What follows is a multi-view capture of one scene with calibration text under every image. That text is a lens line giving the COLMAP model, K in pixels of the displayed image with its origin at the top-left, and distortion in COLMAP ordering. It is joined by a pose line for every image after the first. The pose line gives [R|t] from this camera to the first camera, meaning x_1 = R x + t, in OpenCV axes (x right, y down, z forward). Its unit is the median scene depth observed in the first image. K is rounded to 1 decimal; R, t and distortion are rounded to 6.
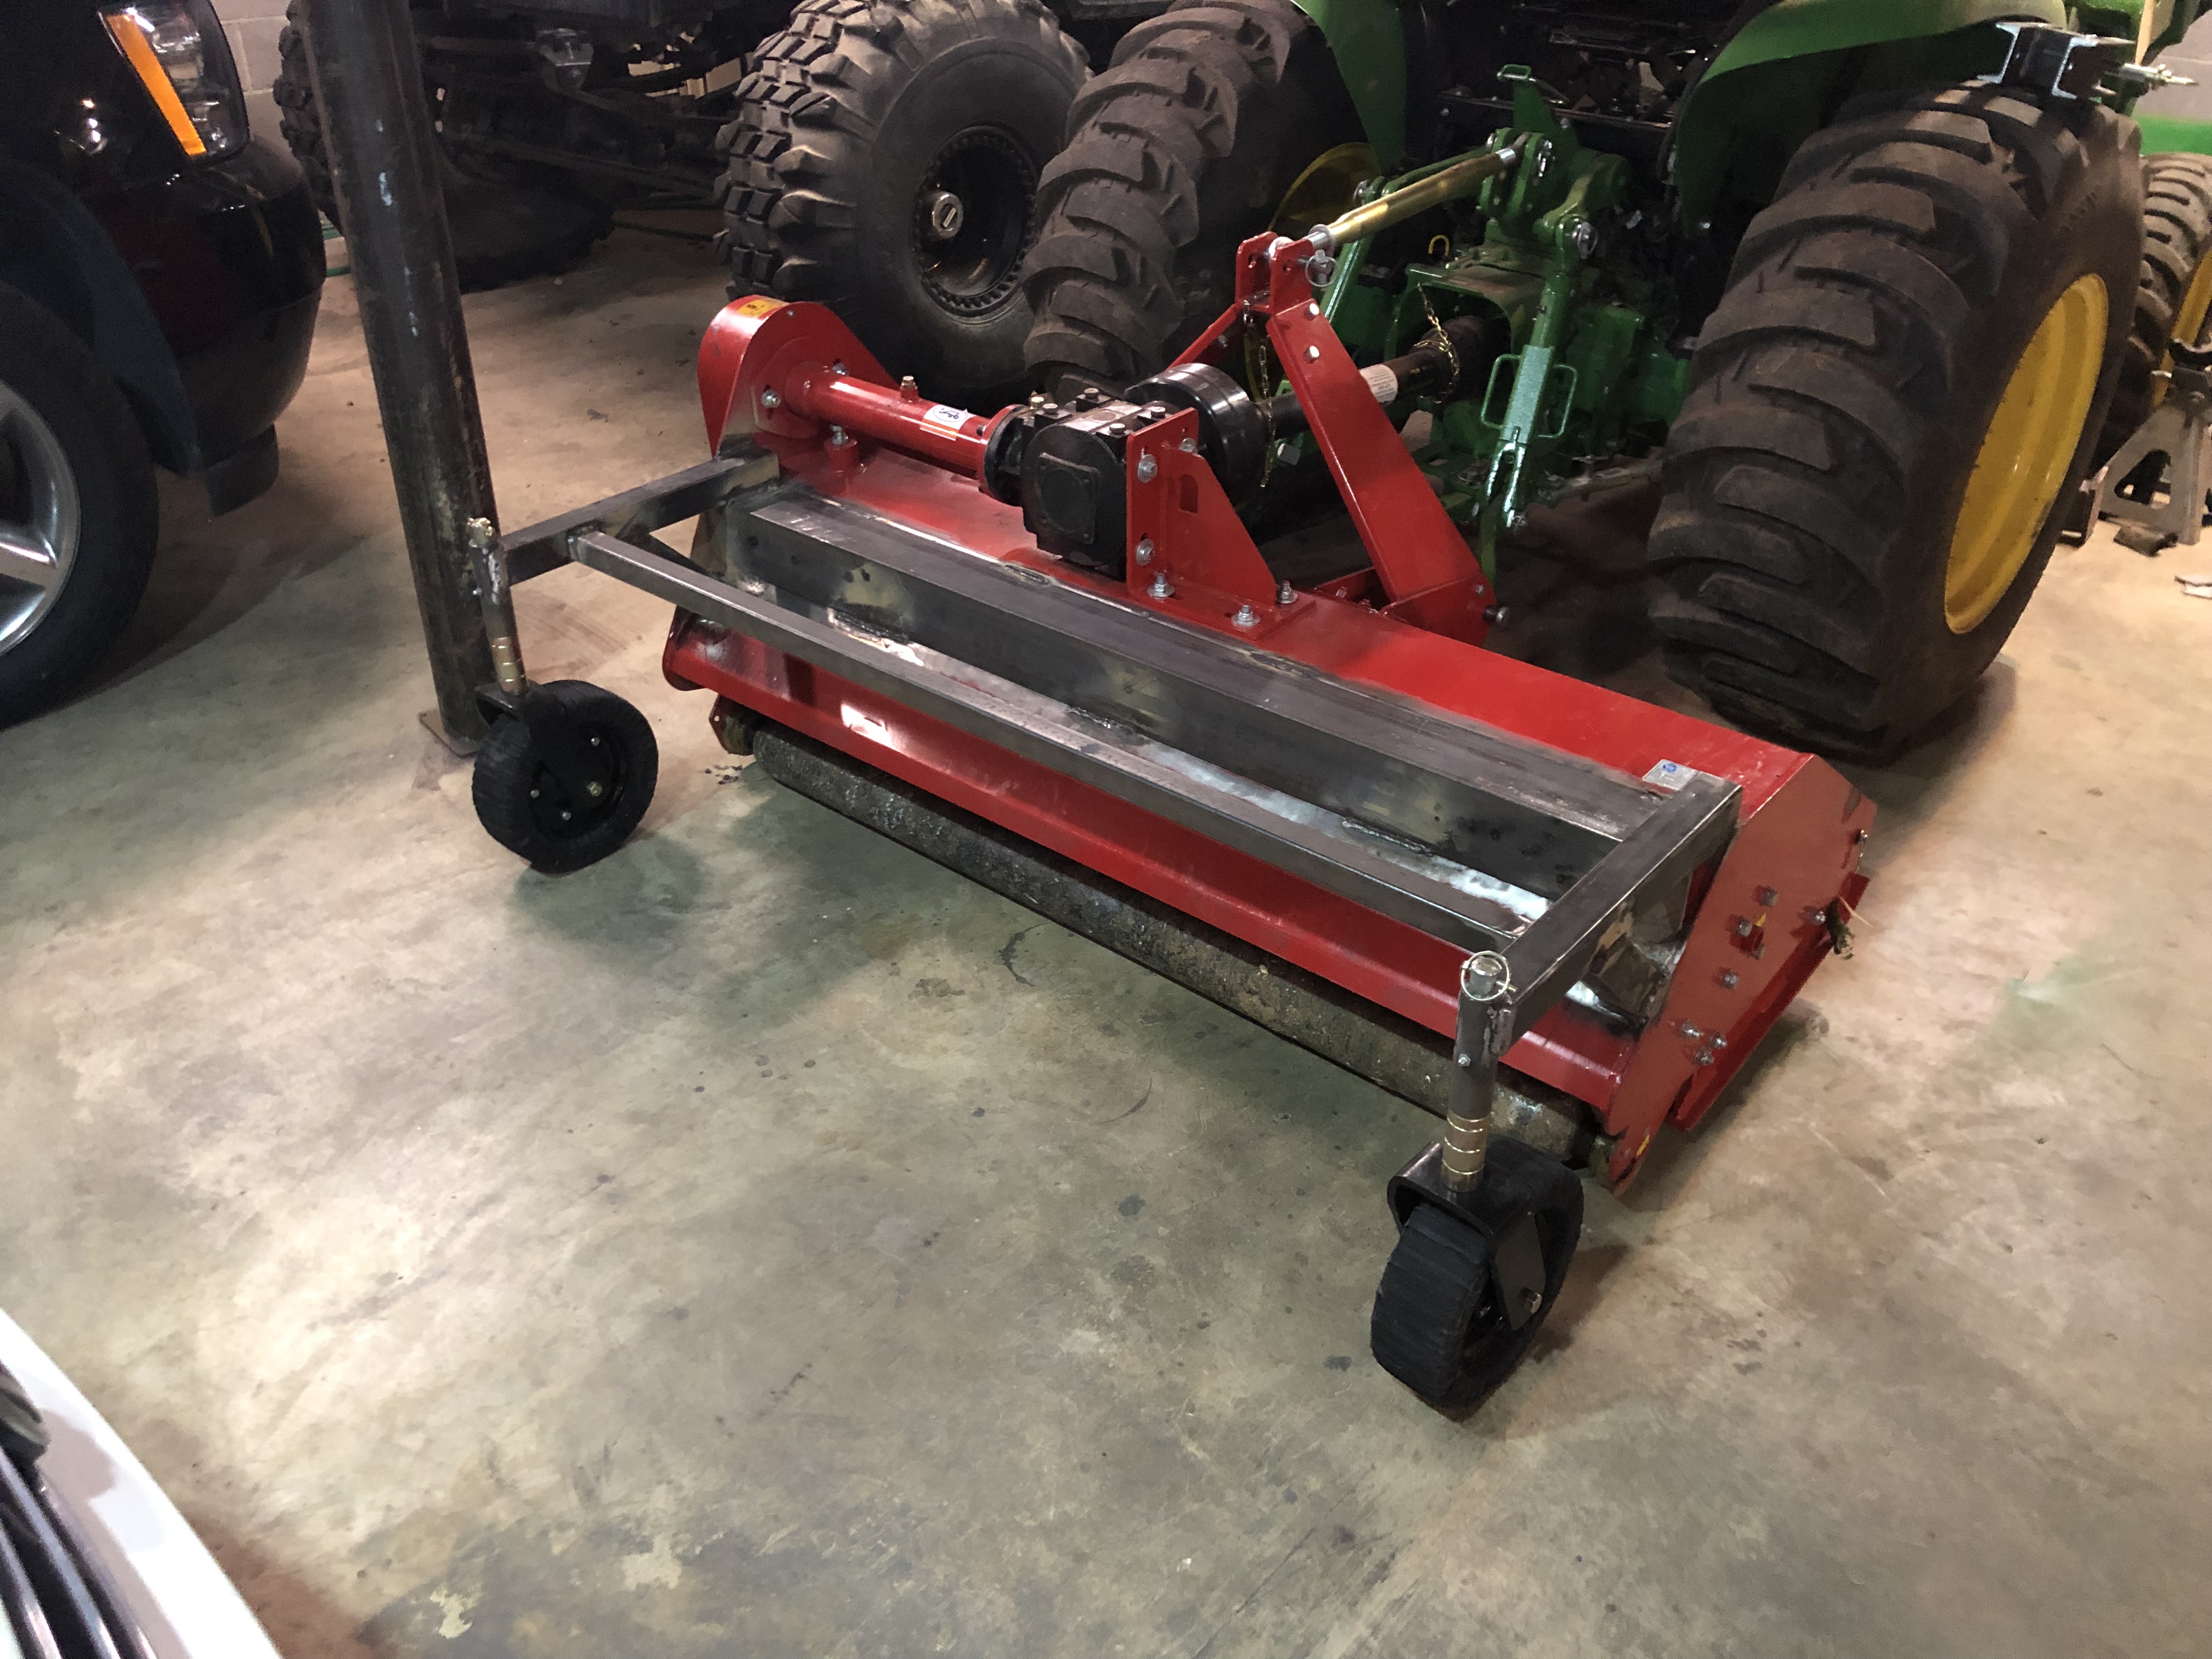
lens RADIAL K [[1818.2, 0, 1126.6], [0, 1818.2, 832.5], [0, 0, 1]] dist [0.022149, -0.009131]
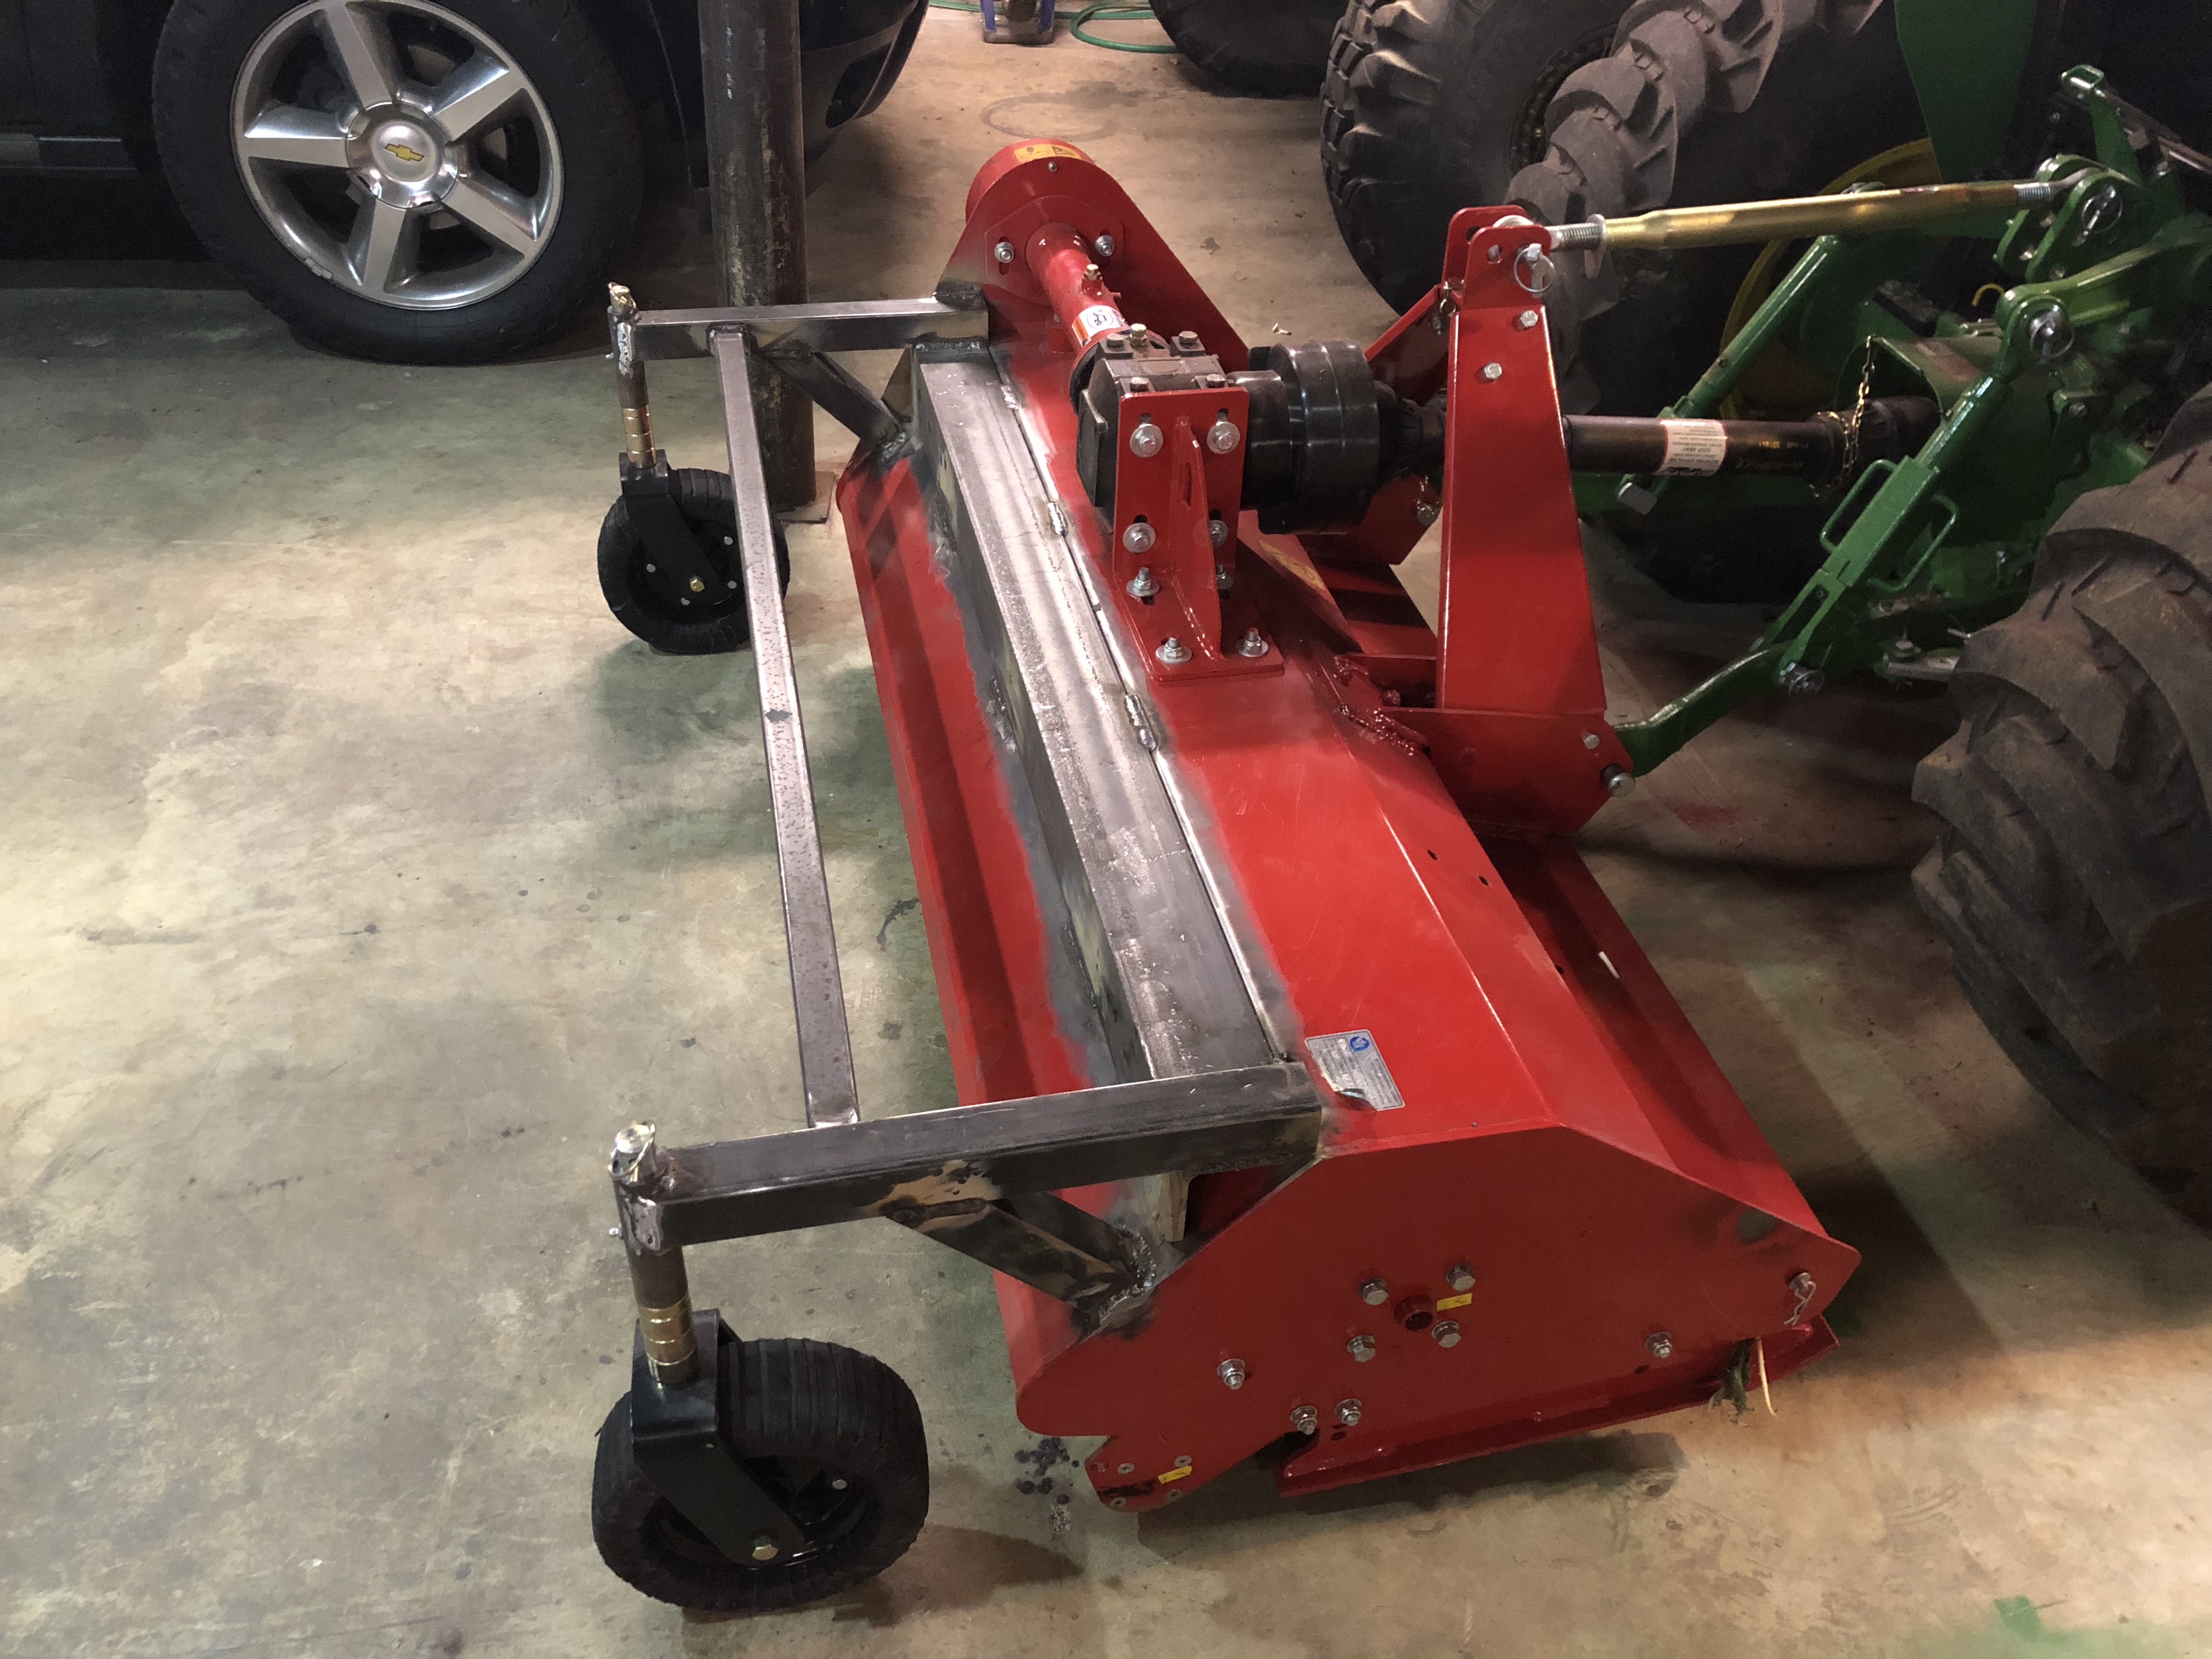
lens RADIAL K [[1818.2, 0, 1121.0], [0, 1818.2, 834.3], [0, 0, 1]] dist [0.022149, -0.009131]
pose [[0.787686, 0.406012, -0.463362, 0.420993], [-0.368854, 0.913216, 0.173159, -0.161987], [0.493455, 0.034518, 0.869086, 0.260610]]
